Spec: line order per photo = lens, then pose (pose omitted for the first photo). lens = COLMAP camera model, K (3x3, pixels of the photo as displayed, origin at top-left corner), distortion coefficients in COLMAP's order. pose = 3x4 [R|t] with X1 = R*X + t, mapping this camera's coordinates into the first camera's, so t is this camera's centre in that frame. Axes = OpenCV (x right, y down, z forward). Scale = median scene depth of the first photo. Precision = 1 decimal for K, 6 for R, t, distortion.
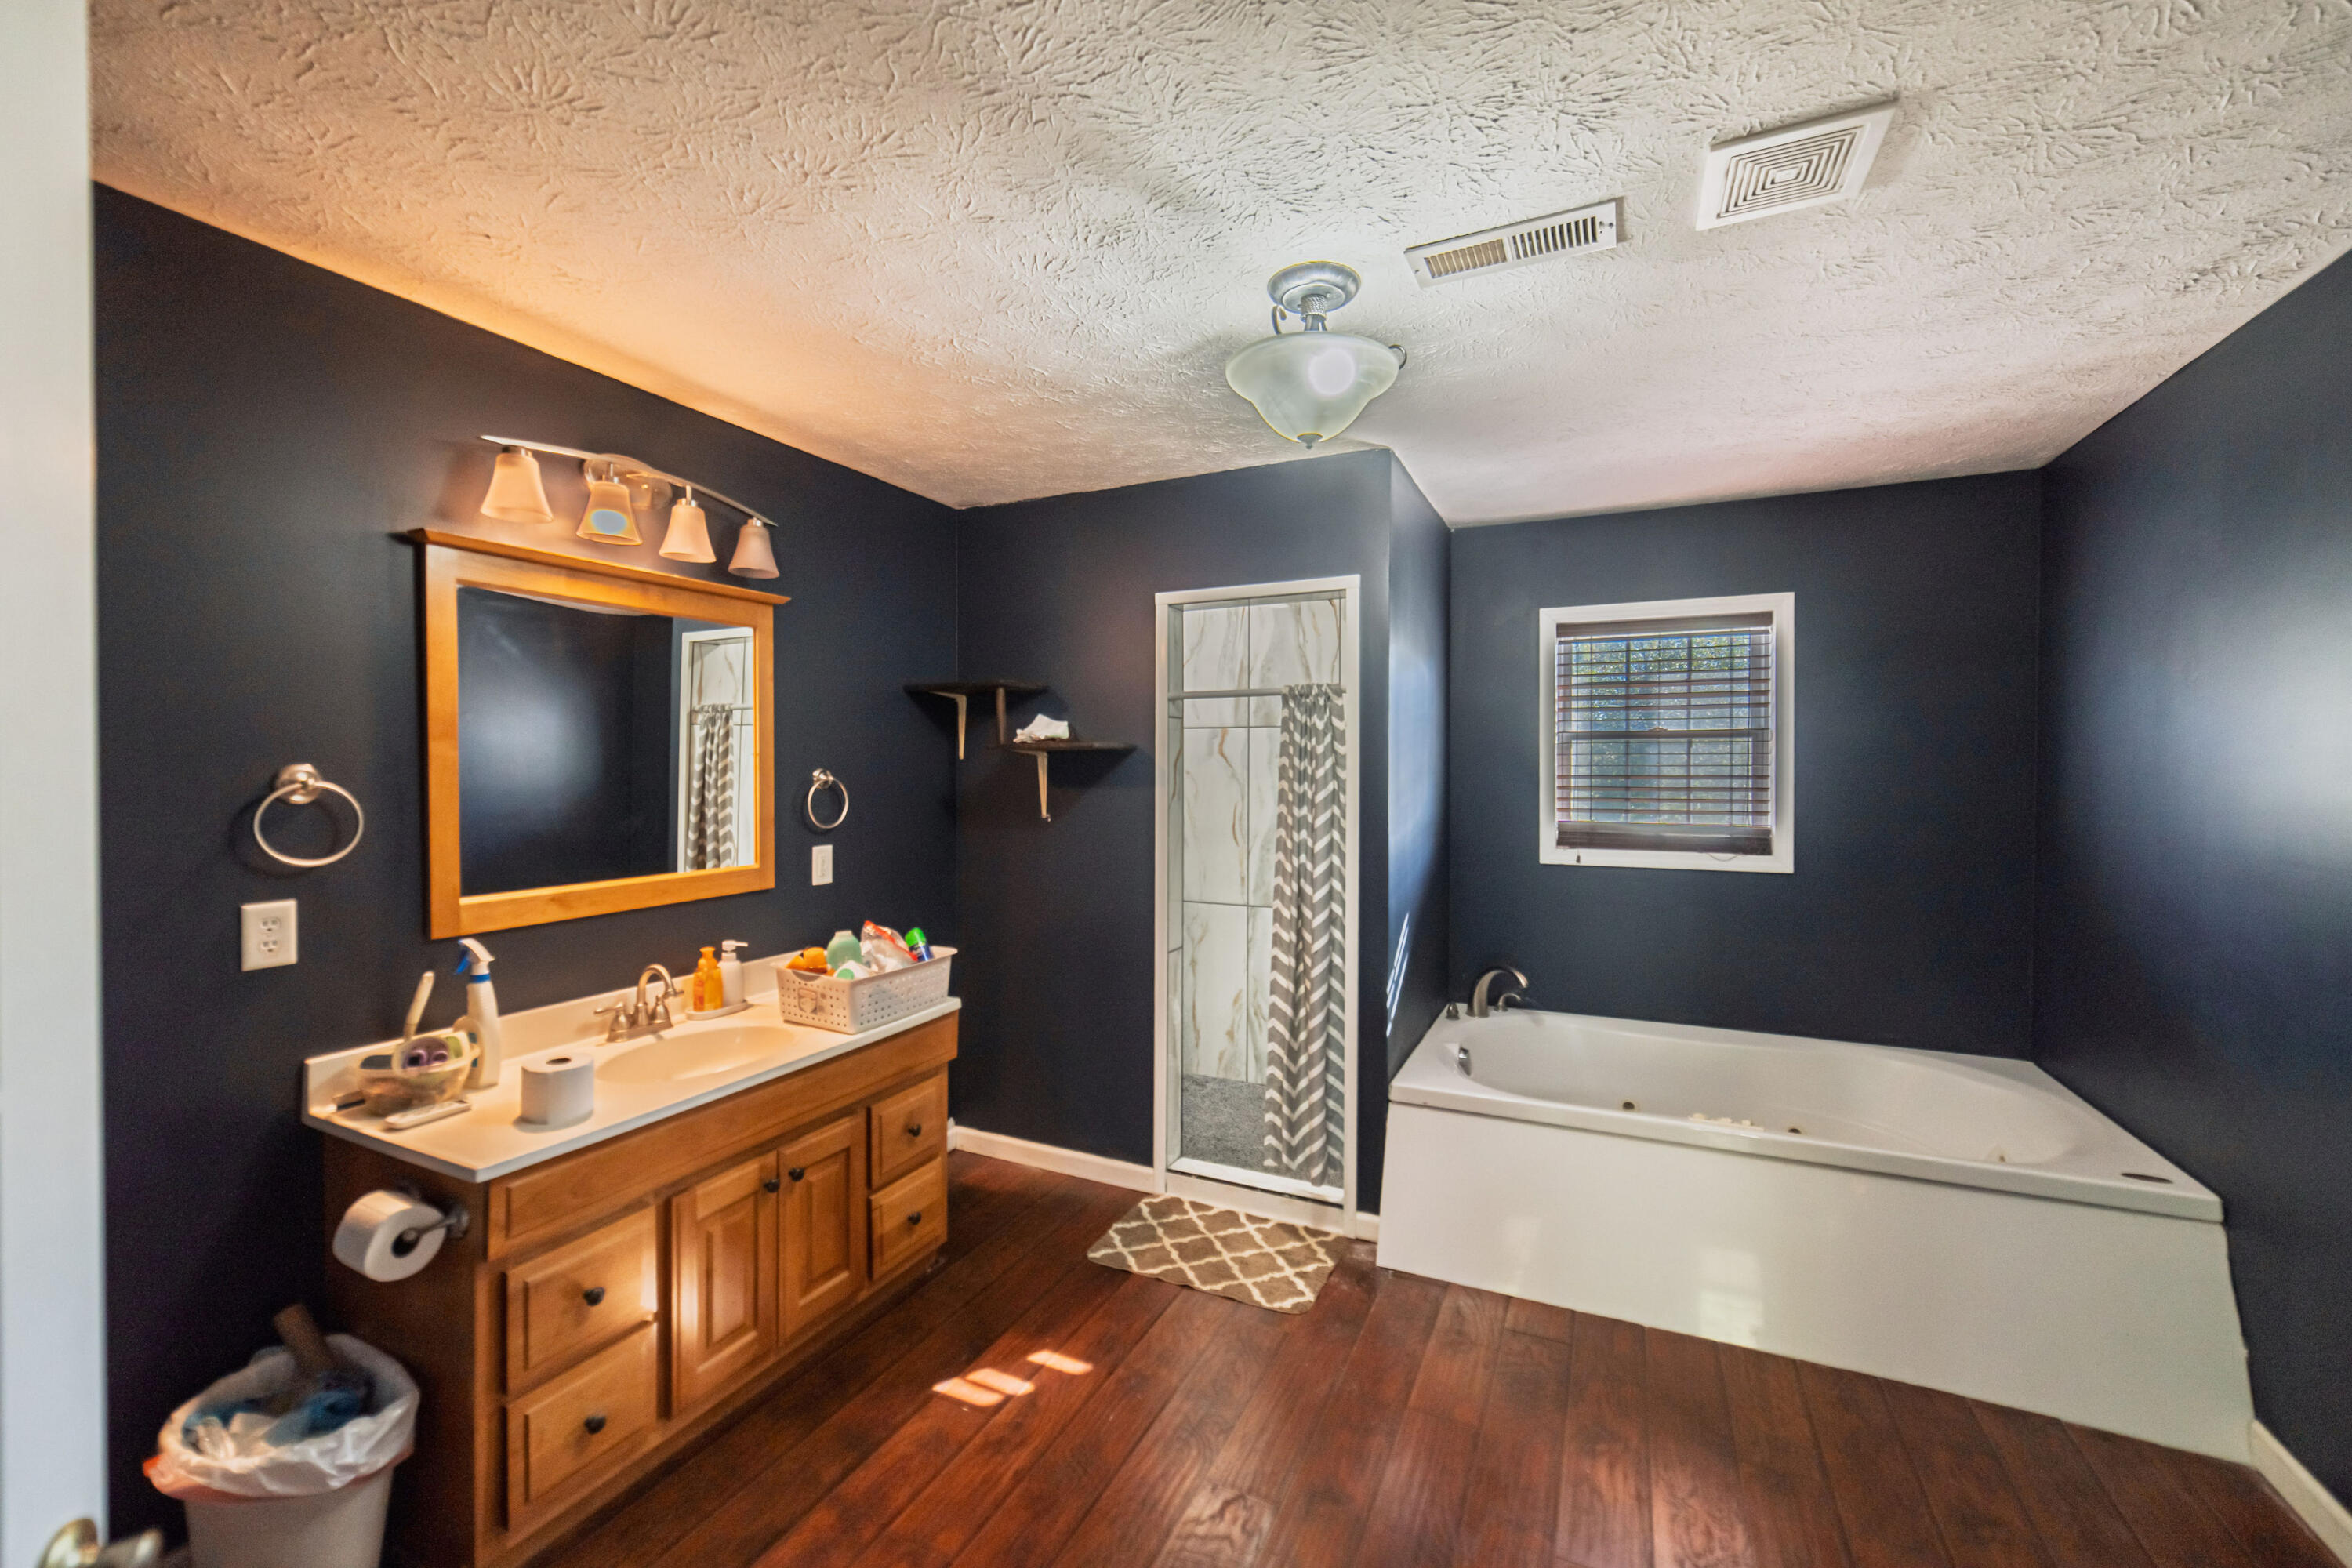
lens RADIAL K [[915.5, 0, 1141.5], [0, 915.5, 795.7], [0, 0, 1]] dist [-0.000105, -0.000145]
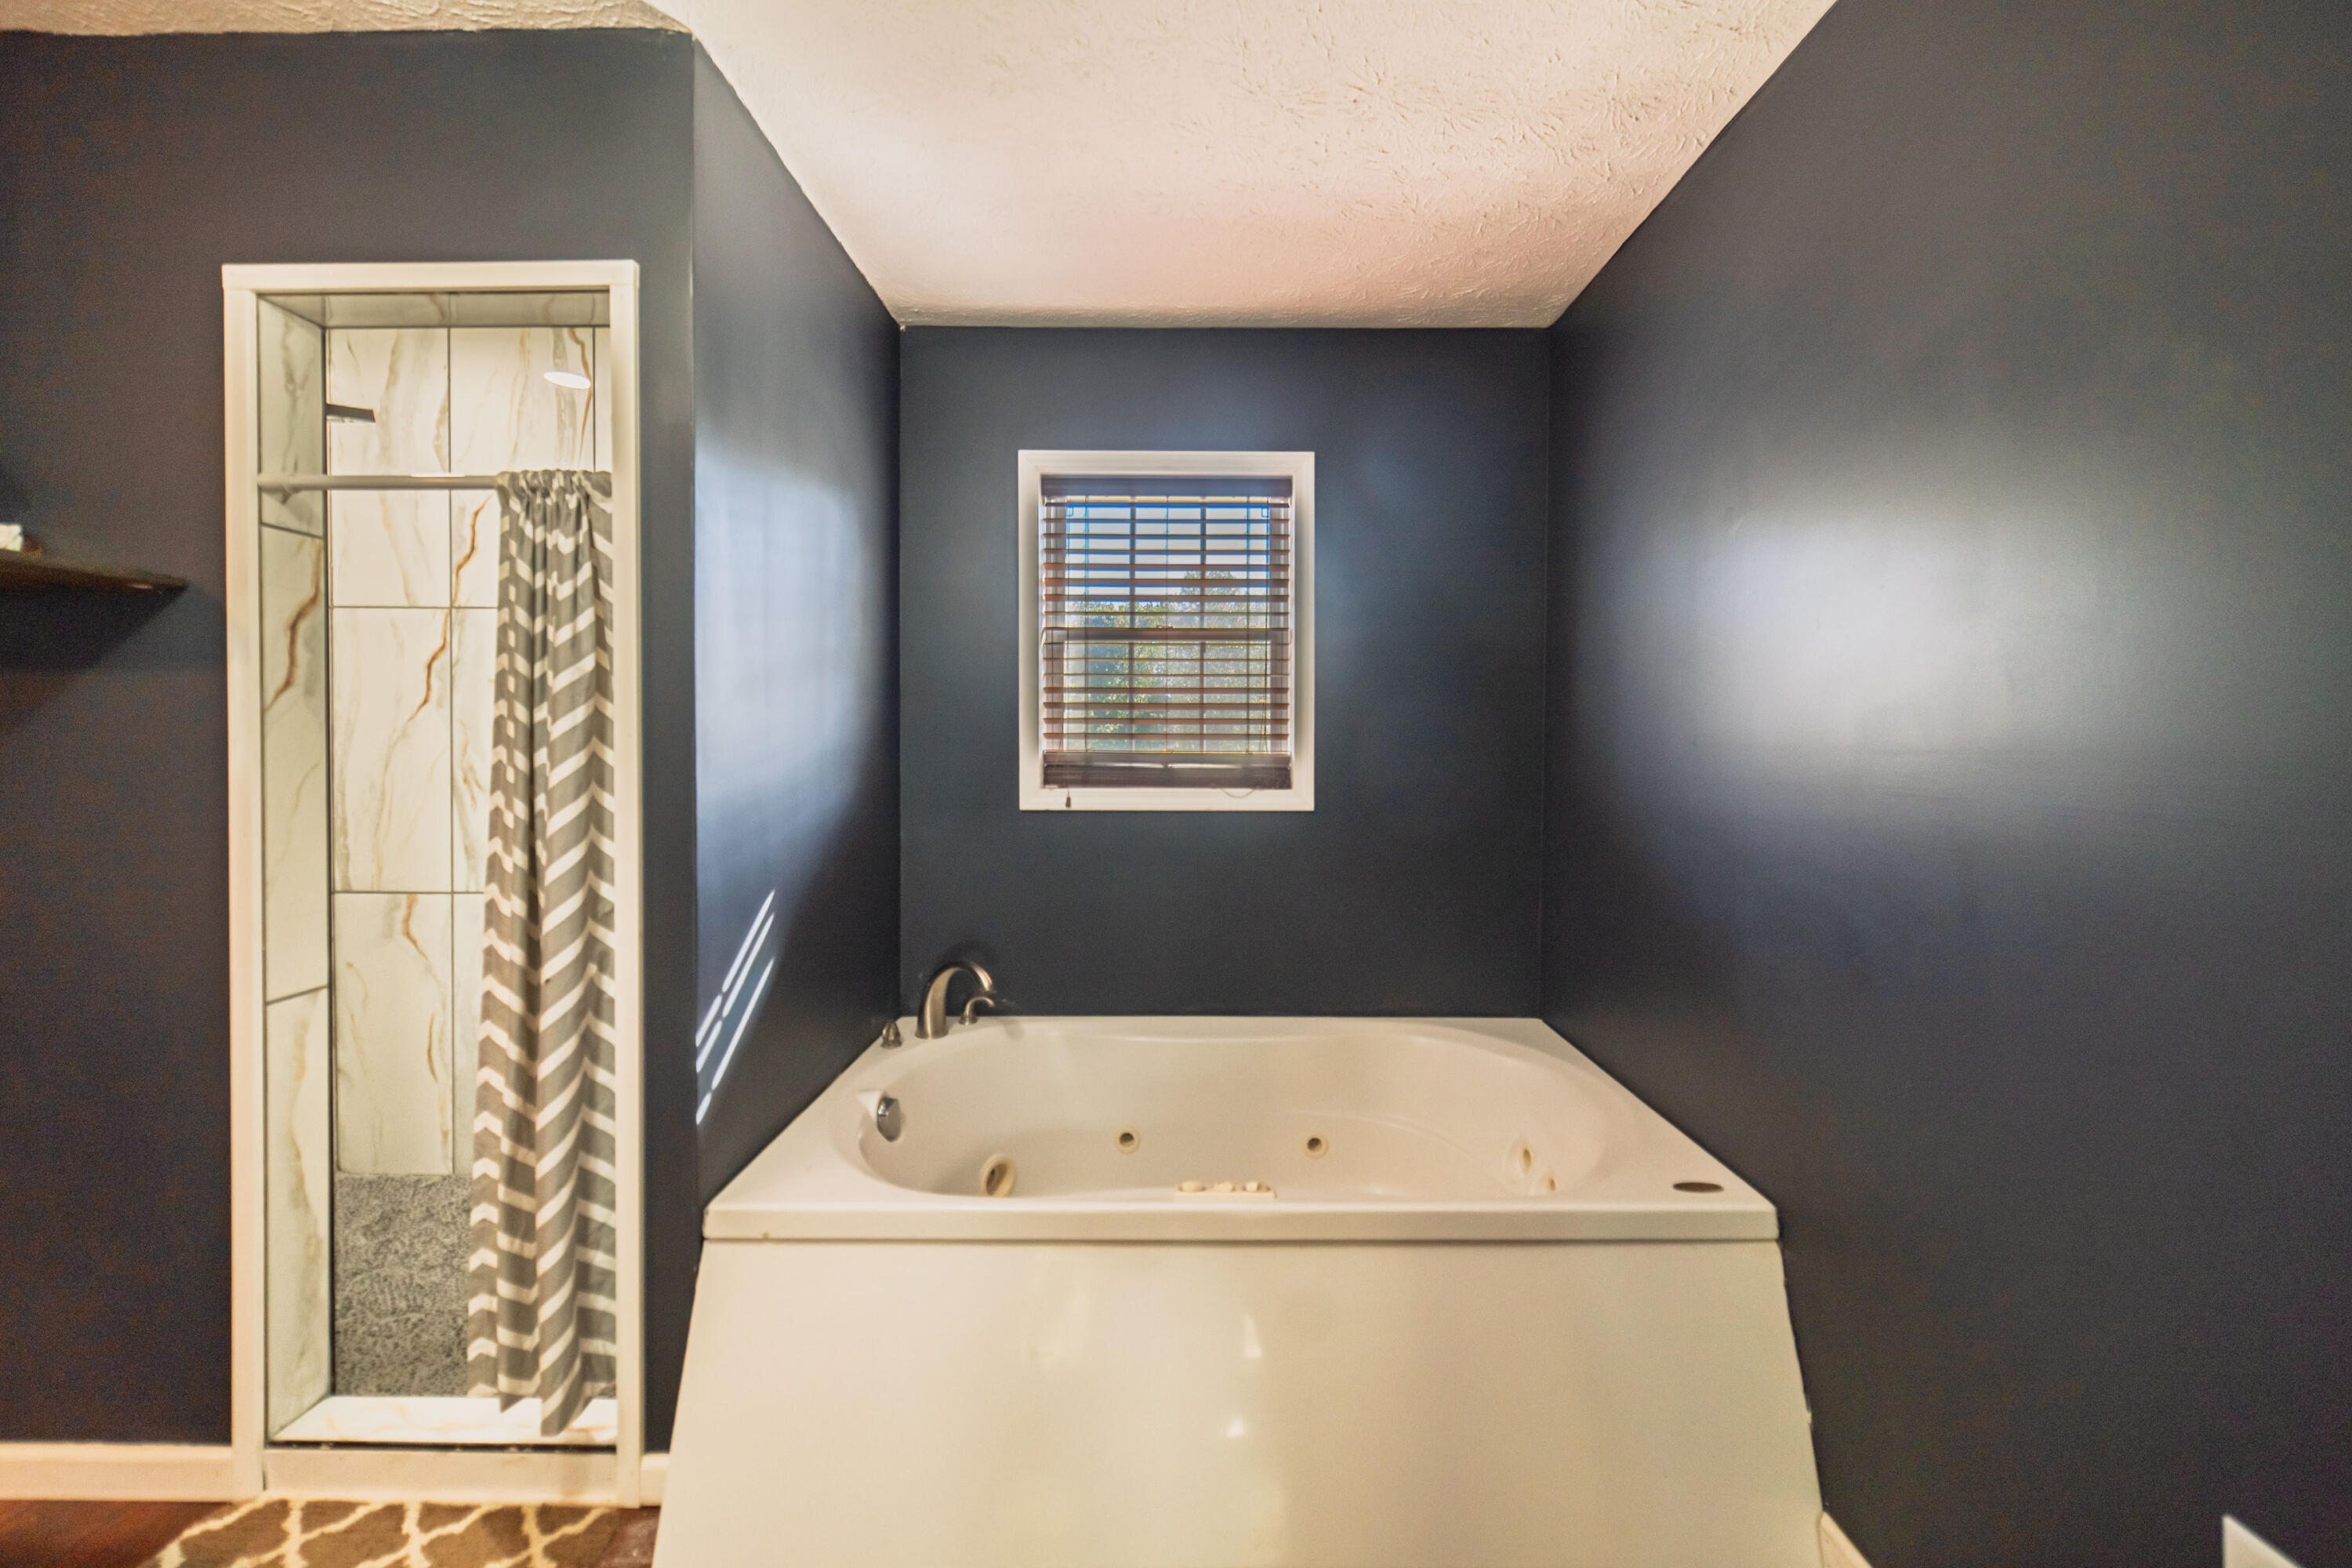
lens RADIAL K [[933.4, 0, 1191.1], [0, 933.4, 781.6], [0, 0, 1]] dist [-0.017044, 0.009732]
pose [[0.886259, -0.009884, 0.463085, 0.245207], [0.003001, 0.999874, 0.015598, 0.046431], [-0.463181, -0.012434, 0.886177, 0.335554]]
